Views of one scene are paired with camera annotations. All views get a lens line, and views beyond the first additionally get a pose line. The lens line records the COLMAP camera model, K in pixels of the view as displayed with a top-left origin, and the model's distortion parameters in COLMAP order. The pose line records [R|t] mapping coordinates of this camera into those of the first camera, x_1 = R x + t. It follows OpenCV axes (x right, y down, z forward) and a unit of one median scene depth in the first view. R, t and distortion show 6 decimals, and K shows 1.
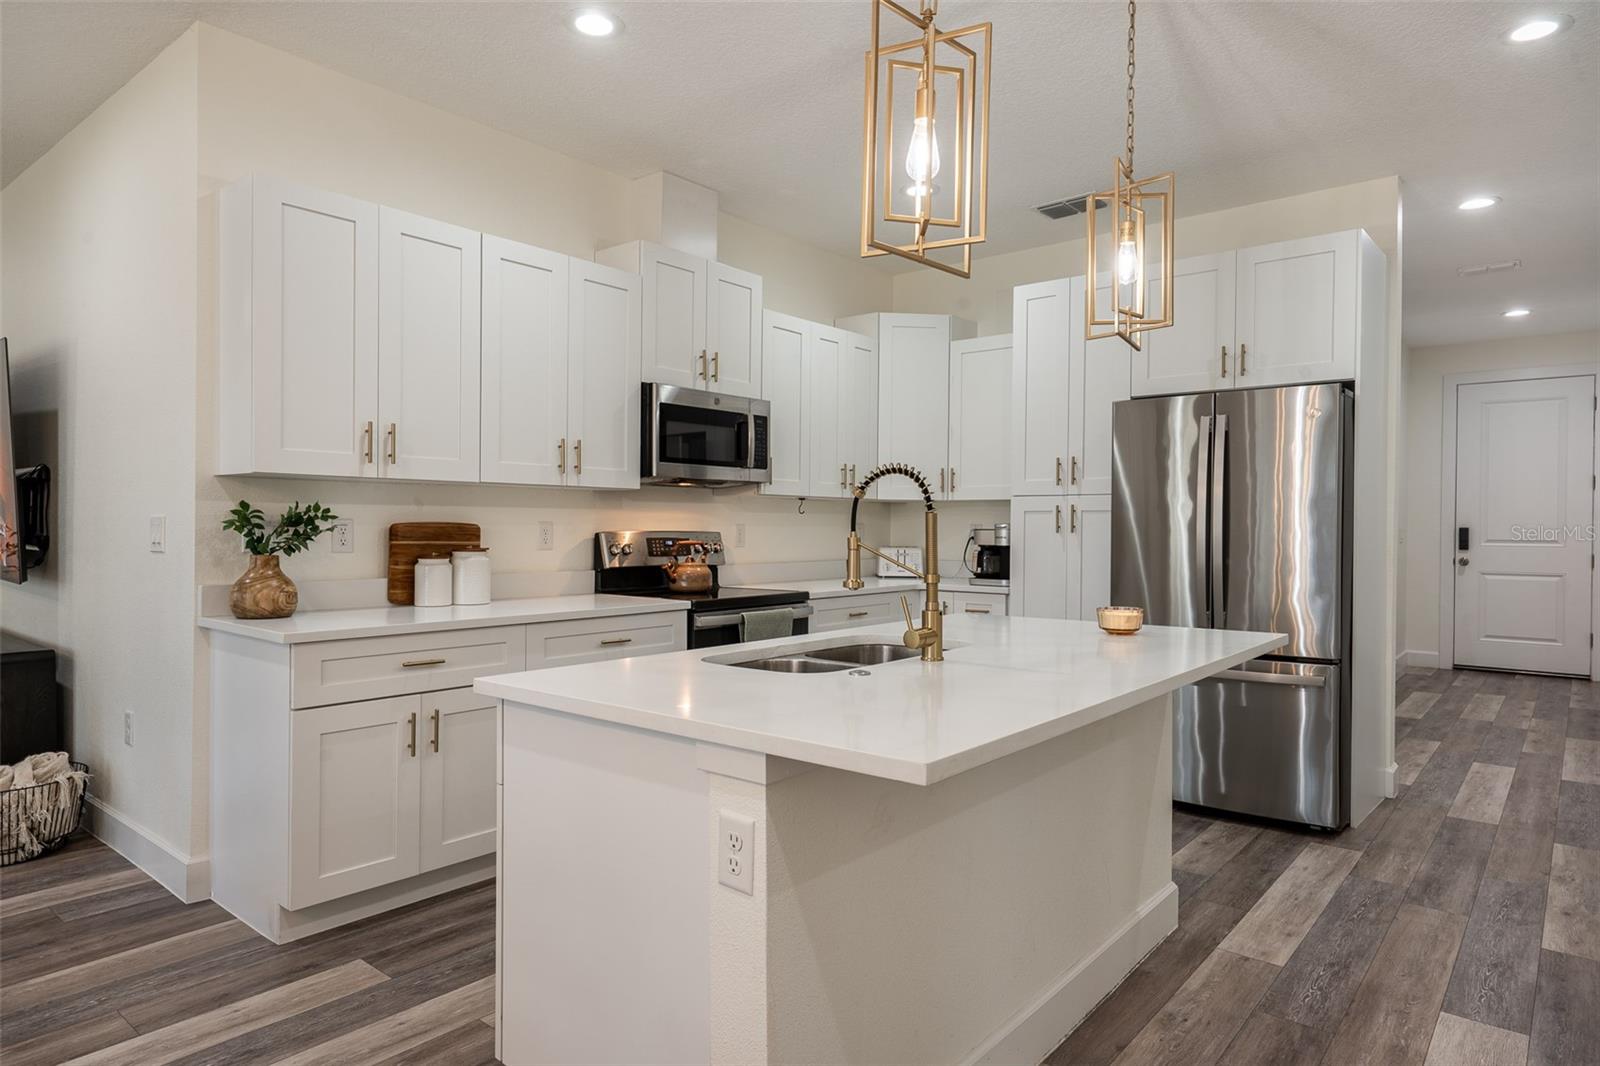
lens RADIAL K [[952.8, 0, 803.2], [0, 952.8, 534.6], [0, 0, 1]] dist [0.006871, 0.002011]
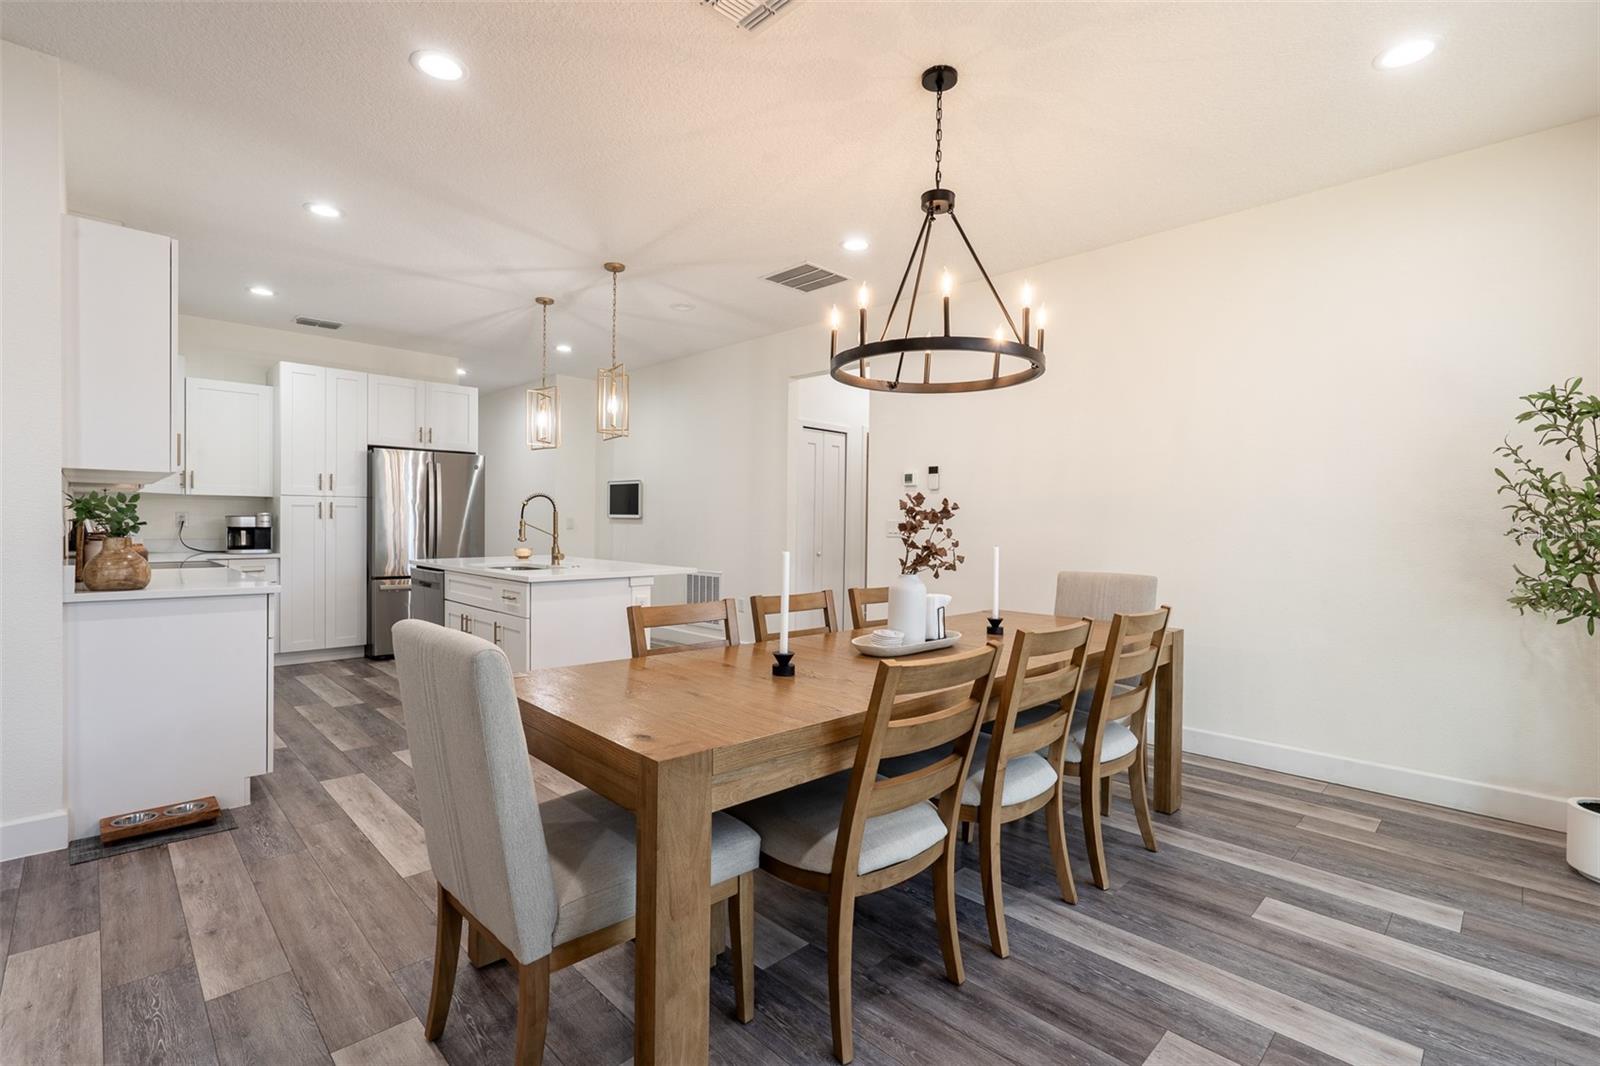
lens RADIAL K [[724.2, 0, 797.9], [0, 724.2, 529.7], [0, 0, 1]] dist [-0.006104, 0.003349]
pose [[0.102199, -0.014440, 0.994659, -1.051646], [0.000126, 0.999895, 0.014503, -0.001308], [-0.994764, -0.001357, 0.102190, 0.045058]]
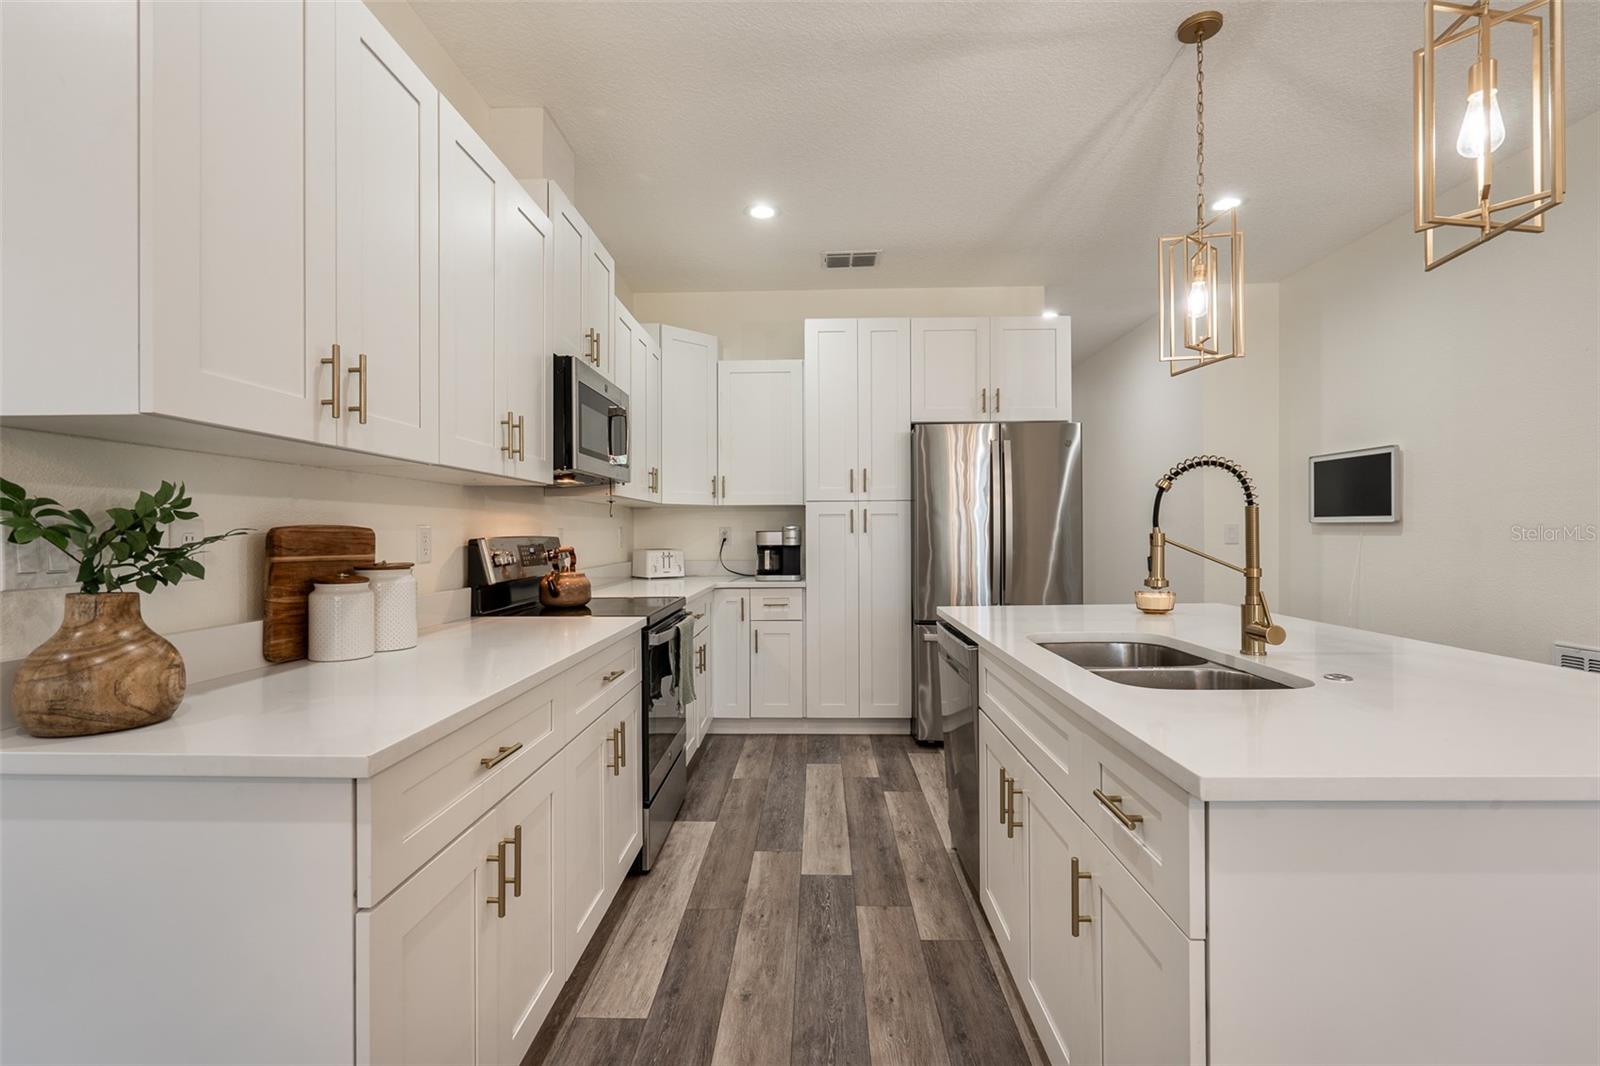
lens RADIAL K [[724.2, 0, 797.6], [0, 724.2, 536.4], [0, 0, 1]] dist [-0.006104, 0.003349]
pose [[0.789745, -0.014724, 0.613259, -0.389744], [0.016908, 0.999855, 0.002233, -0.001225], [-0.613203, 0.008605, 0.789879, 0.386835]]
